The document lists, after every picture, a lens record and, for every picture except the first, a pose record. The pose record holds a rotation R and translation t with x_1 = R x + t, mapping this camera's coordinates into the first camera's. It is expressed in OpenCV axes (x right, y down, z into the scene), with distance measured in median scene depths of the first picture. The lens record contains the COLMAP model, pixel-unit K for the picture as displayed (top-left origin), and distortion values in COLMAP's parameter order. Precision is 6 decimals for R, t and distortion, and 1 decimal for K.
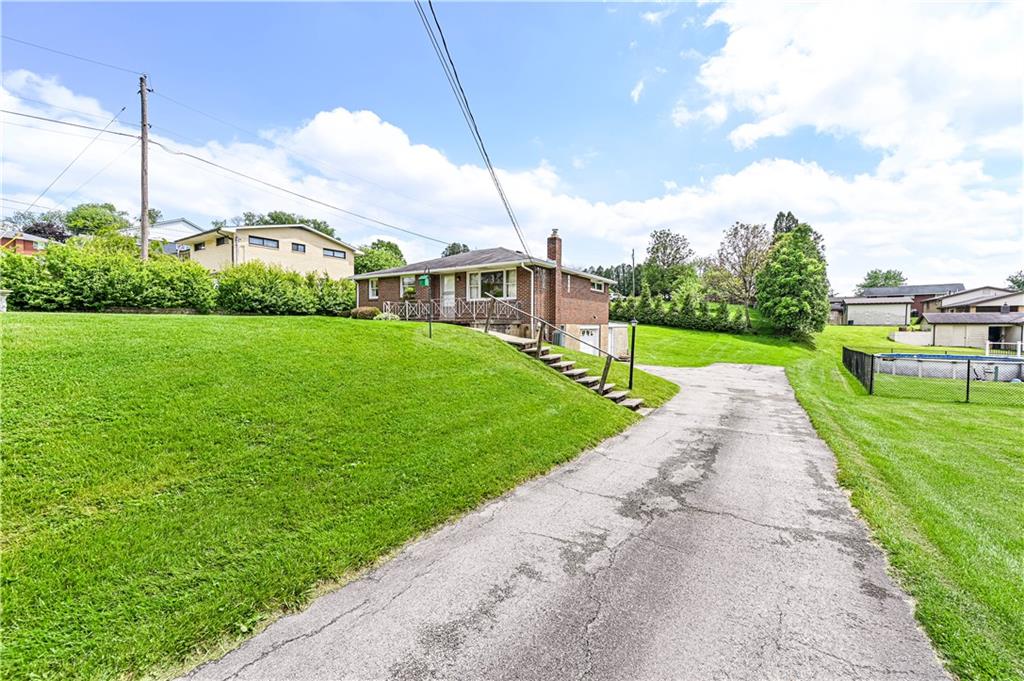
lens RADIAL K [[412.6, 0, 519.3], [0, 412.6, 339.3], [0, 0, 1]] dist [0.000361, -0.000513]
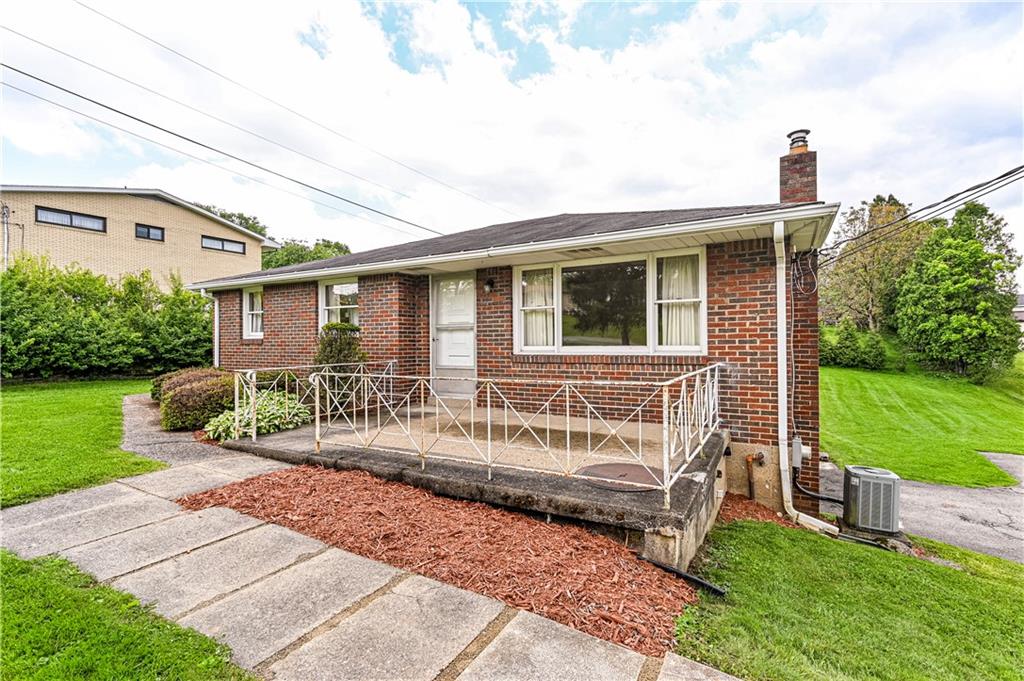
lens RADIAL K [[472.2, 0, 521.8], [0, 472.2, 337.7], [0, 0, 1]] dist [0.000395, 0.000084]
pose [[0.998121, -0.010569, 0.060356, -0.083439], [0.012993, 0.999119, -0.039913, -0.052268], [-0.059881, 0.040622, 0.997379, 0.360696]]
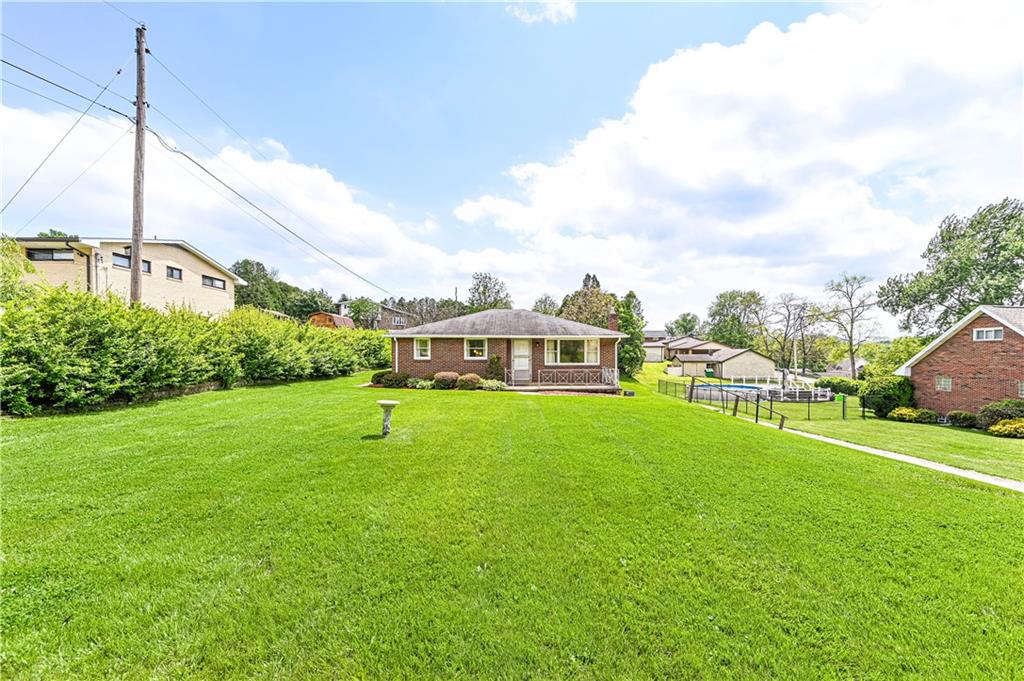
lens RADIAL K [[412.6, 0, 521.7], [0, 412.6, 358.3], [0, 0, 1]] dist [0.000361, -0.000513]
pose [[0.829357, -0.009326, 0.558641, -0.449837], [0.018628, 0.999766, -0.010964, -0.057529], [-0.558409, 0.019499, 0.829337, 0.079632]]
